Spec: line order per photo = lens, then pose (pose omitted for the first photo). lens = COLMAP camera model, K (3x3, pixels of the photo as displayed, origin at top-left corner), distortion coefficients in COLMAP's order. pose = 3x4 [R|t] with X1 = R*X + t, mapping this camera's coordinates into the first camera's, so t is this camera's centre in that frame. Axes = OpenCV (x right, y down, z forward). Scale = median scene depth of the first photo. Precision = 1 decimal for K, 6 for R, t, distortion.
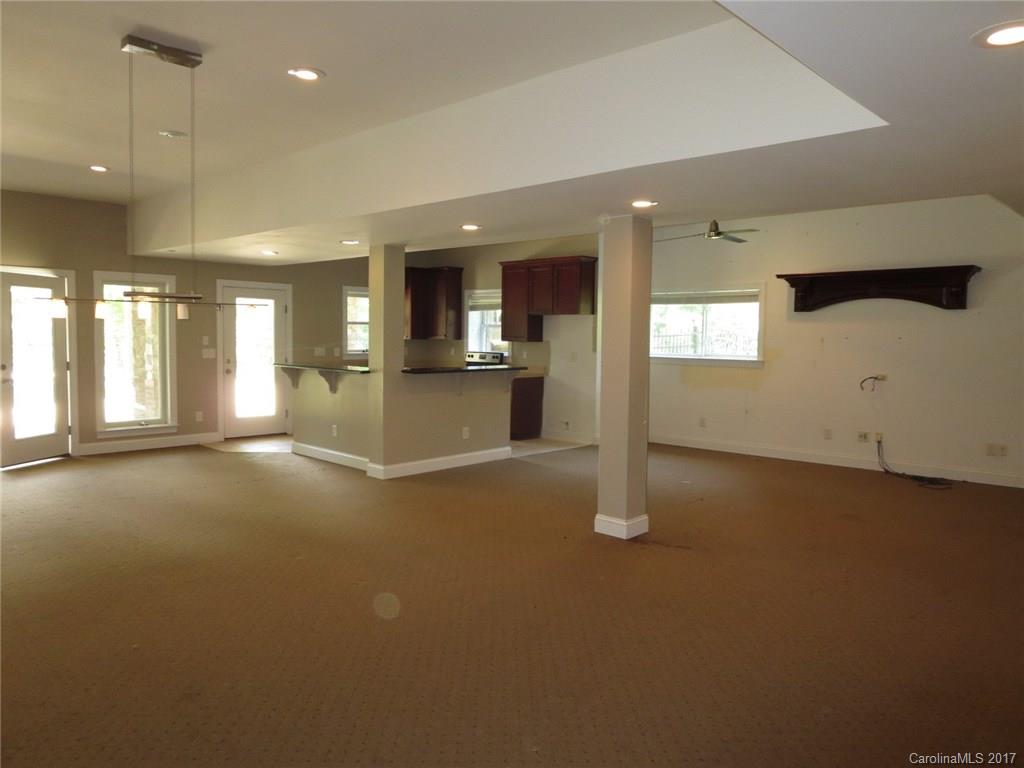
lens RADIAL K [[724.6, 0, 512.0], [0, 724.6, 384.0], [0, 0, 1]] dist [-0.006576, 0.000272]
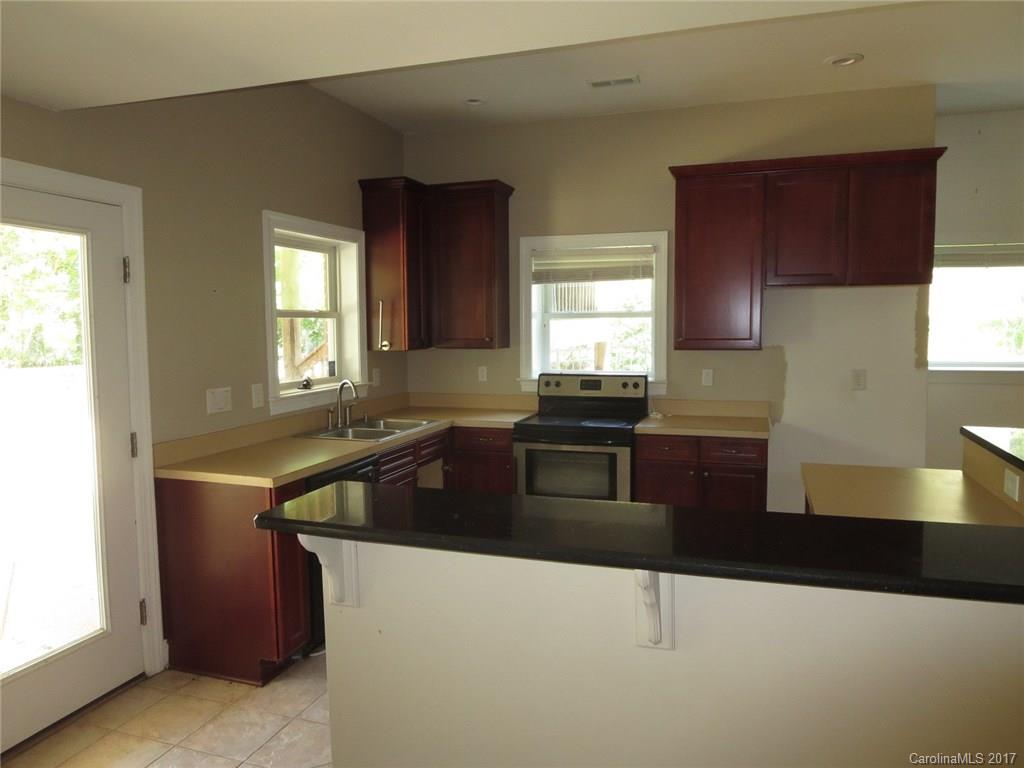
lens RADIAL K [[724.6, 0, 512.0], [0, 724.6, 384.0], [0, 0, 1]] dist [-0.006576, 0.000272]
pose [[0.896493, -0.058274, 0.439210, -0.284667], [0.050394, 0.998291, 0.029591, -0.054146], [-0.440184, -0.004394, 0.897897, 0.624259]]
